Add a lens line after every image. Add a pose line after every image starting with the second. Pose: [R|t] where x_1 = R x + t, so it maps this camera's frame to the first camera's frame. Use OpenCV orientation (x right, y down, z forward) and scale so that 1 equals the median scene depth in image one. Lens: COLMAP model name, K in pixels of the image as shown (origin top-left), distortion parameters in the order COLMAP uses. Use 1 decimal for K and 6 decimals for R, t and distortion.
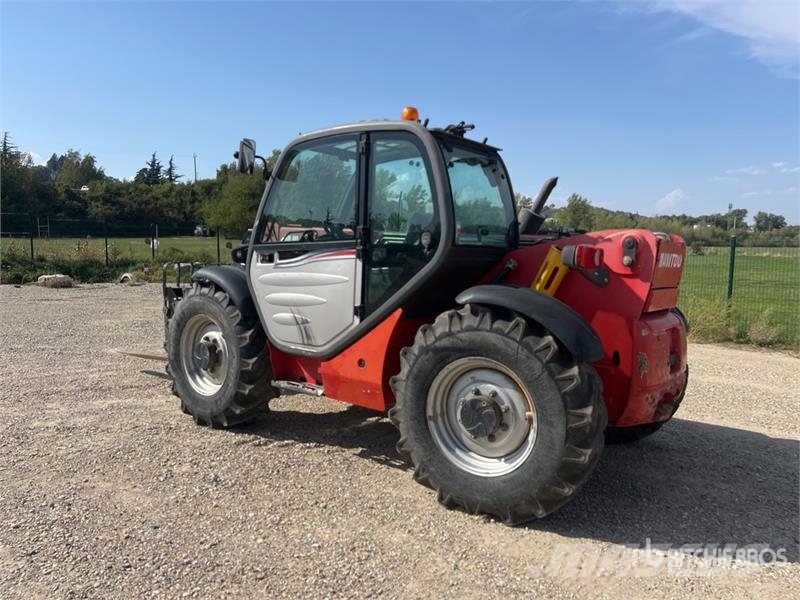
lens RADIAL K [[621.1, 0, 409.6], [0, 621.1, 320.8], [0, 0, 1]] dist [0.043023, -0.003321]
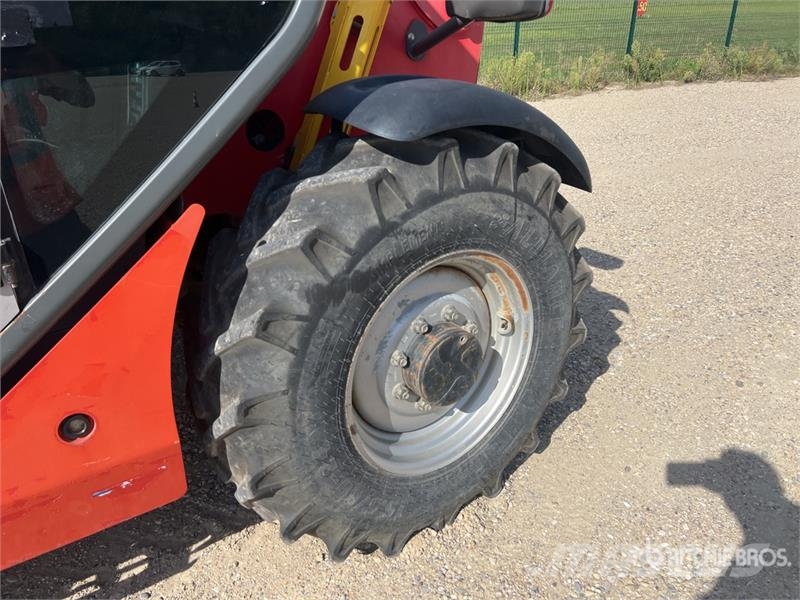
lens RADIAL K [[621.1, 0, 409.6], [0, 621.1, 320.8], [0, 0, 1]] dist [0.043023, -0.003321]
pose [[0.341872, -0.459705, 0.819631, -0.278564], [0.144464, 0.887524, 0.437528, -0.096382], [-0.928576, -0.031171, 0.369831, 0.845125]]
